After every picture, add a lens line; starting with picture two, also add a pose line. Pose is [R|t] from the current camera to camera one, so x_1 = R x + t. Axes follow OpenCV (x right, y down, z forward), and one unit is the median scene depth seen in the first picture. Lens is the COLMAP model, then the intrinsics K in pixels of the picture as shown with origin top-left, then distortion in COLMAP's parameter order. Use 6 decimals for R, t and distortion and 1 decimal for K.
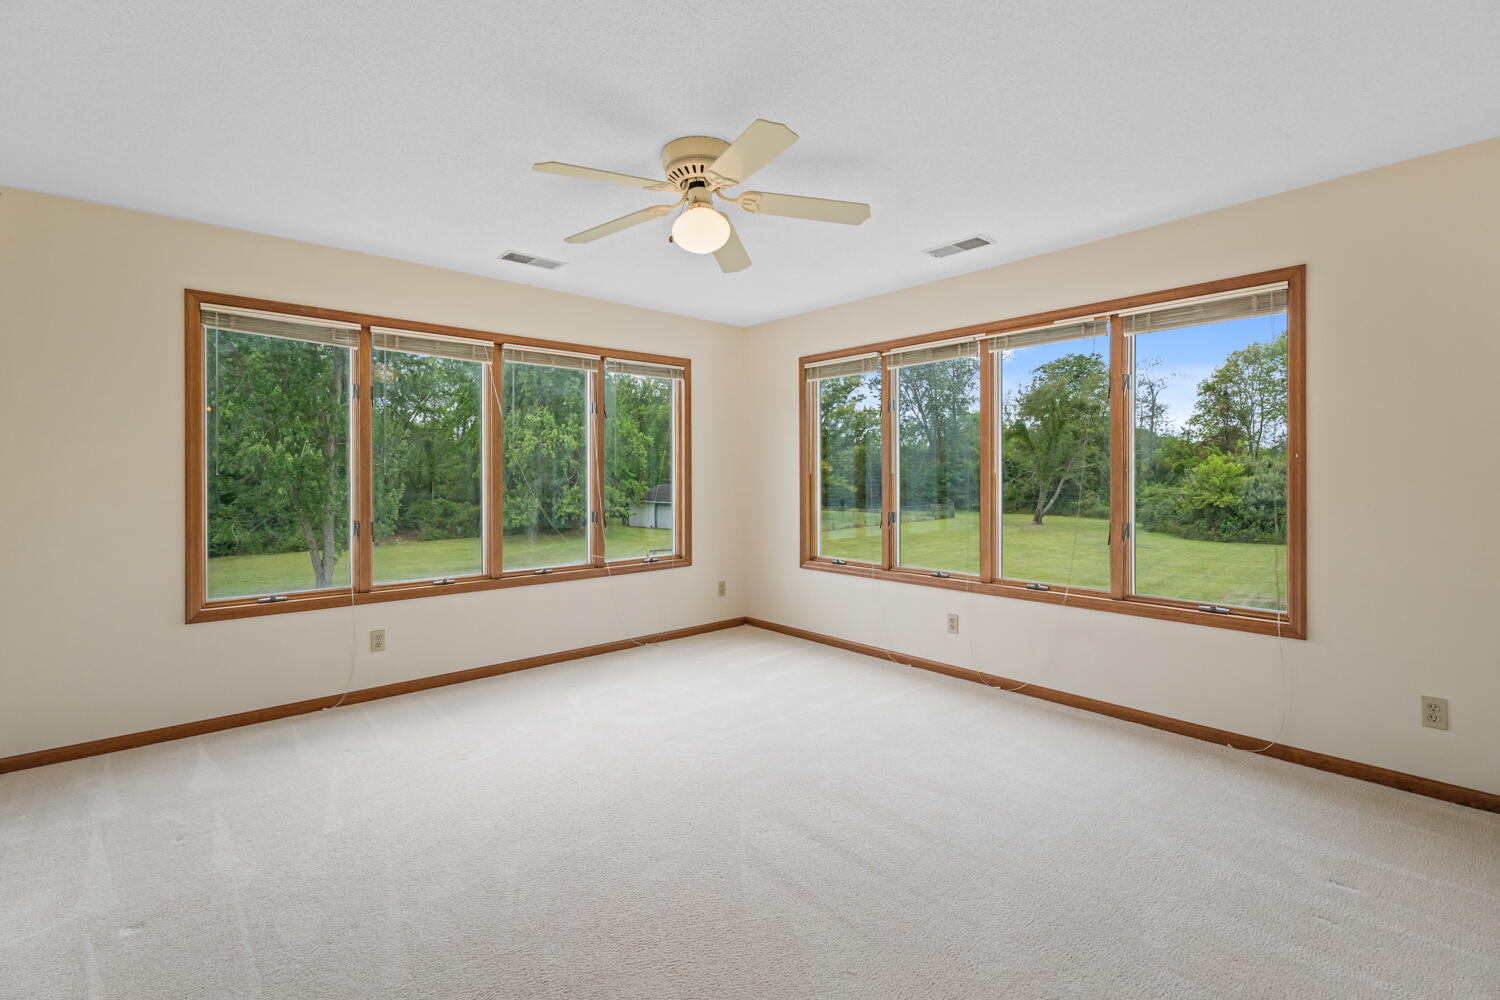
lens RADIAL K [[663.9, 0, 753.0], [0, 663.9, 497.5], [0, 0, 1]] dist [0.000201, -0.000017]
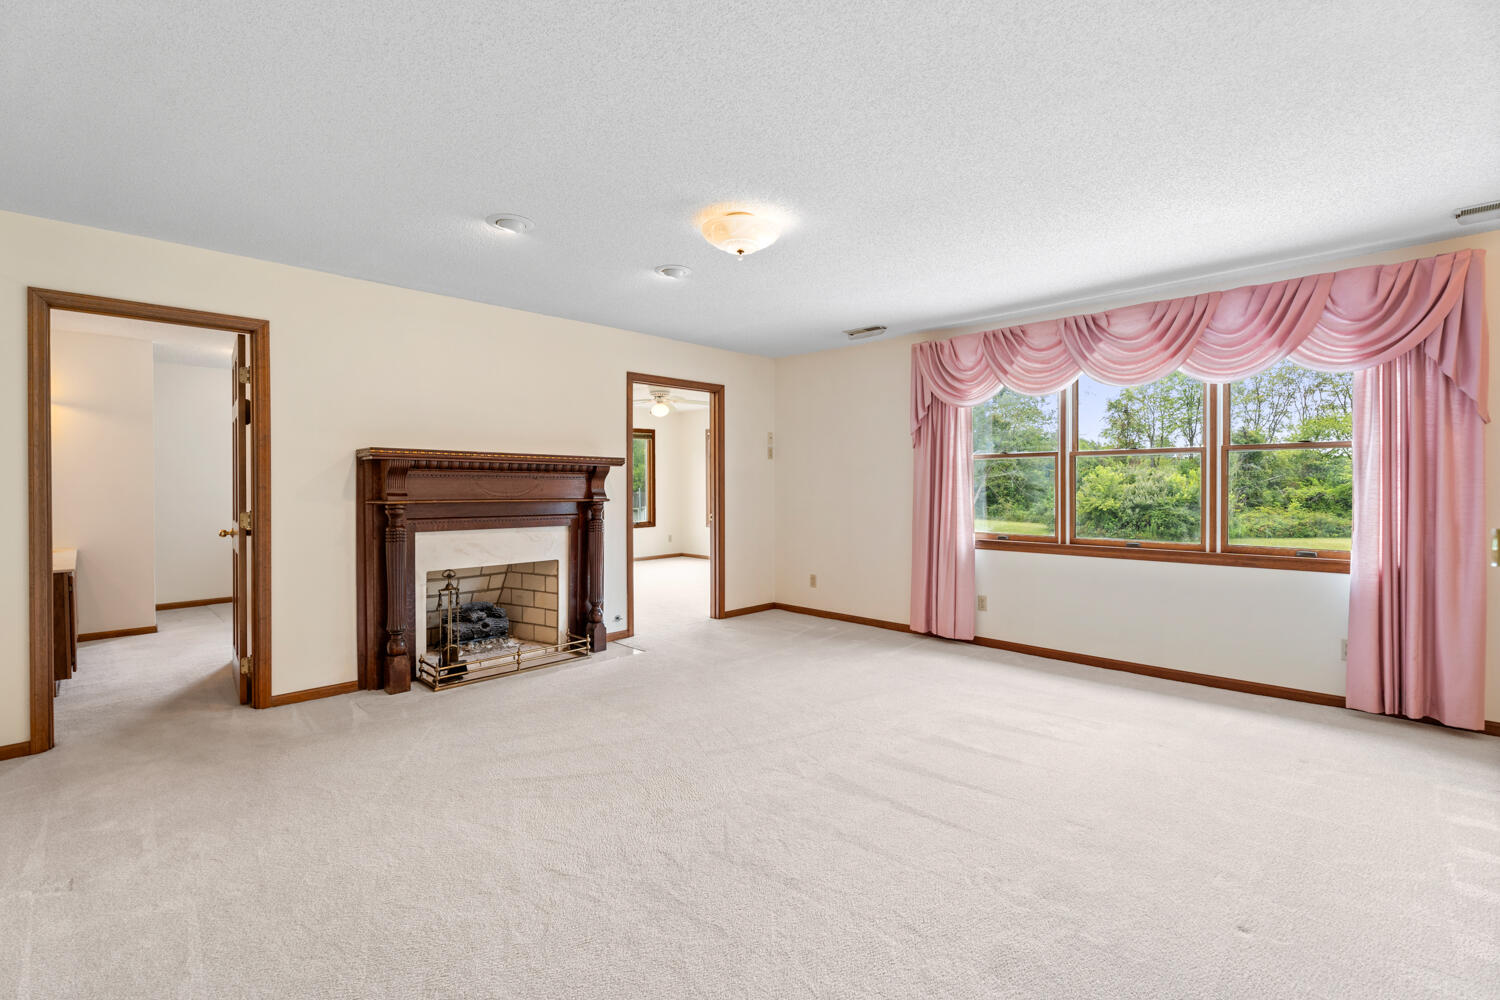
lens RADIAL K [[663.9, 0, 753.0], [0, 663.9, 497.5], [0, 0, 1]] dist [0.000201, -0.000017]
pose [[0.997941, -0.002265, 0.064096, 0.009750], [0.003031, 0.999925, -0.011856, 0.003843], [-0.064064, 0.012026, 0.997873, -0.131142]]
